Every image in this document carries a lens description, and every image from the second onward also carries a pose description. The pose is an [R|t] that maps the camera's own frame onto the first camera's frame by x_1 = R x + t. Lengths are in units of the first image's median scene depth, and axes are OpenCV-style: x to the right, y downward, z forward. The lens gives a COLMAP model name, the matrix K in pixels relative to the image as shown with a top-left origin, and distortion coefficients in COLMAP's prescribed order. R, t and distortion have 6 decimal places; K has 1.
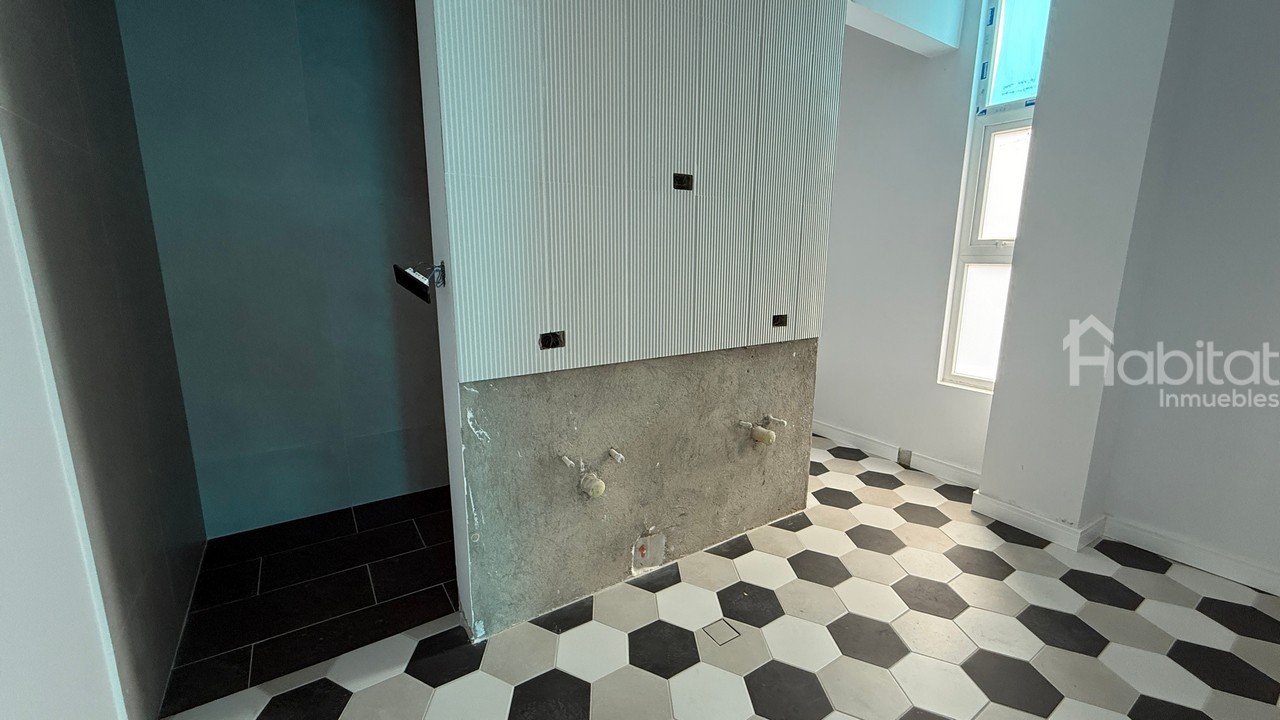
lens RADIAL K [[516.9, 0, 639.4], [0, 516.9, 349.6], [0, 0, 1]] dist [-0.002874, 0.000628]
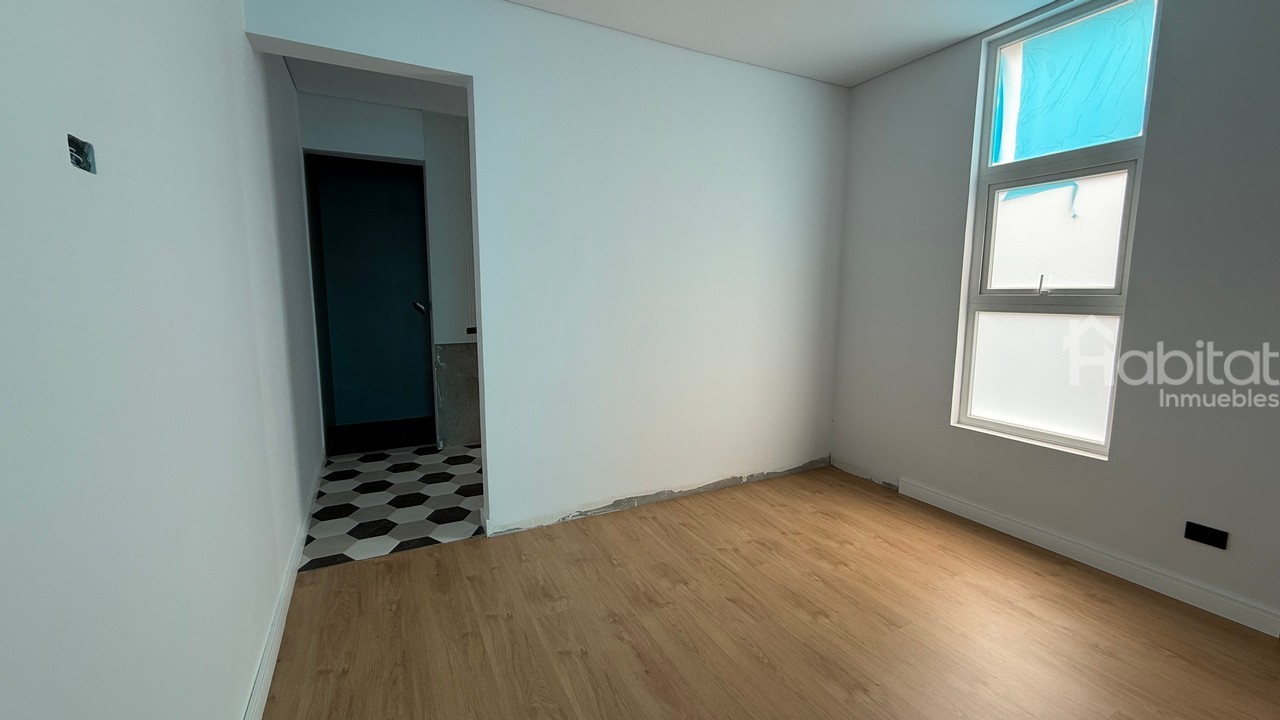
lens RADIAL K [[516.9, 0, 639.4], [0, 516.9, 363.6], [0, 0, 1]] dist [-0.002874, 0.000628]
pose [[0.991169, 0.011200, -0.132130, 0.096828], [-0.020502, 0.997389, -0.069252, 0.029600], [0.131010, 0.071349, 0.988810, -0.138736]]
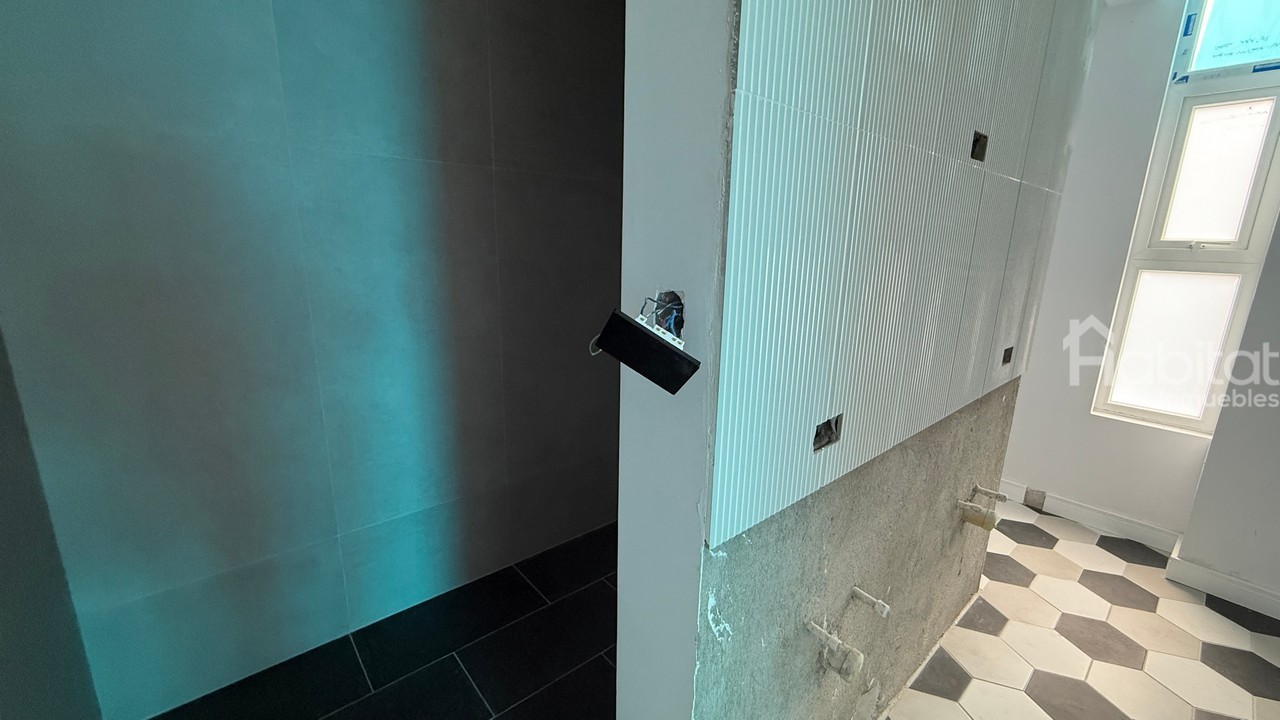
lens RADIAL K [[516.9, 0, 642.3], [0, 516.9, 353.7], [0, 0, 1]] dist [-0.002874, 0.000628]
pose [[0.991339, -0.012544, 0.130727, -0.273466], [0.007352, 0.999168, 0.040122, -0.078862], [-0.131121, -0.038814, 0.990606, 0.317496]]
